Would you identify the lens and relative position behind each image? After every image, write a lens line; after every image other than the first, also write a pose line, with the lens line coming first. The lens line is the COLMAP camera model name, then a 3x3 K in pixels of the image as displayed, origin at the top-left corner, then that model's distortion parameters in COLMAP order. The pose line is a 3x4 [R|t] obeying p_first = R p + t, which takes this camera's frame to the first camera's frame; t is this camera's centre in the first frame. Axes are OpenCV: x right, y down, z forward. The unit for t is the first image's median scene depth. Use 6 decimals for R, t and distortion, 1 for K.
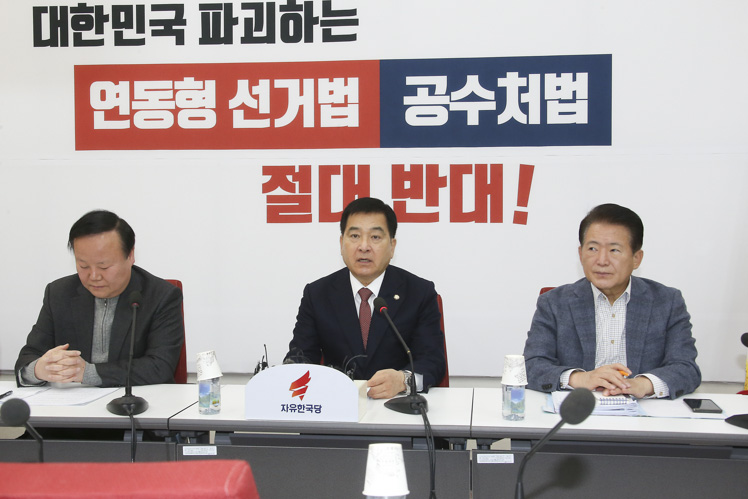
lens RADIAL K [[1027.6, 0, 331.1], [0, 1027.6, 317.0], [0, 0, 1]] dist [0.116986, 0.000000]
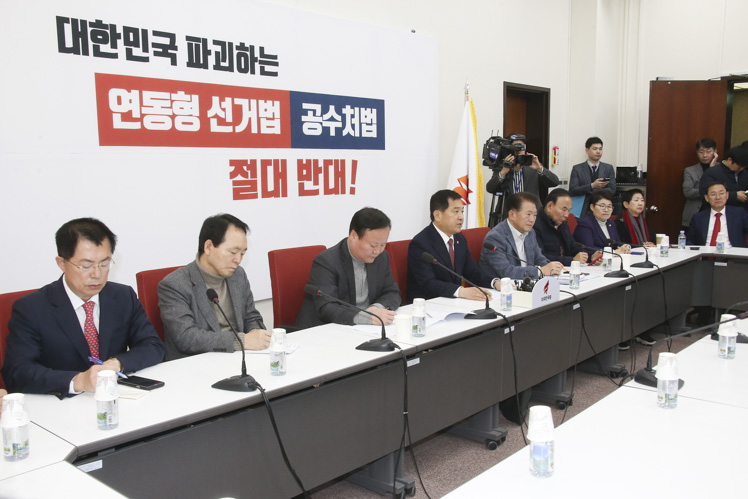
lens RADIAL K [[744.3, 0, 365.8], [0, 744.3, 294.5], [0, 0, 1]] dist [0.063488, 0.000000]
pose [[0.546739, -0.152875, 0.823229, -0.840509], [0.084820, 0.988245, 0.127187, -0.079749], [-0.832996, 0.000288, 0.553279, 0.285835]]
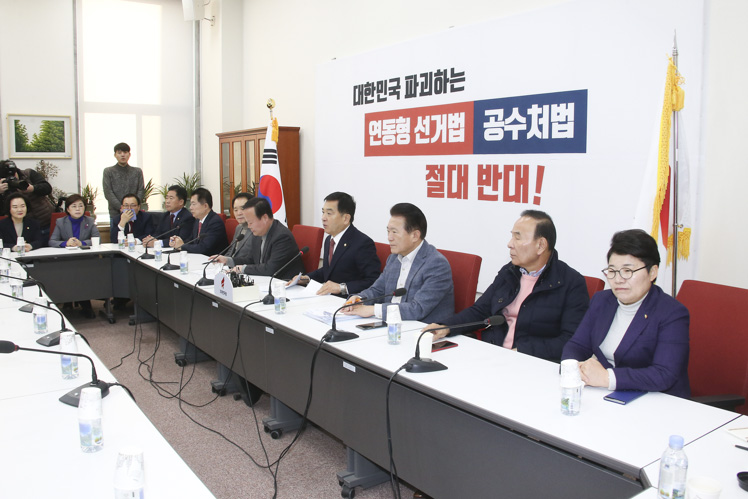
lens RADIAL K [[637.1, 0, 371.9], [0, 637.1, 272.0], [0, 0, 1]] dist [0.005651, -0.006226]
pose [[0.687198, 0.120727, -0.716369, 0.683756], [-0.069813, 0.992506, 0.100294, -0.067983], [0.723108, -0.018910, 0.690476, 0.175797]]
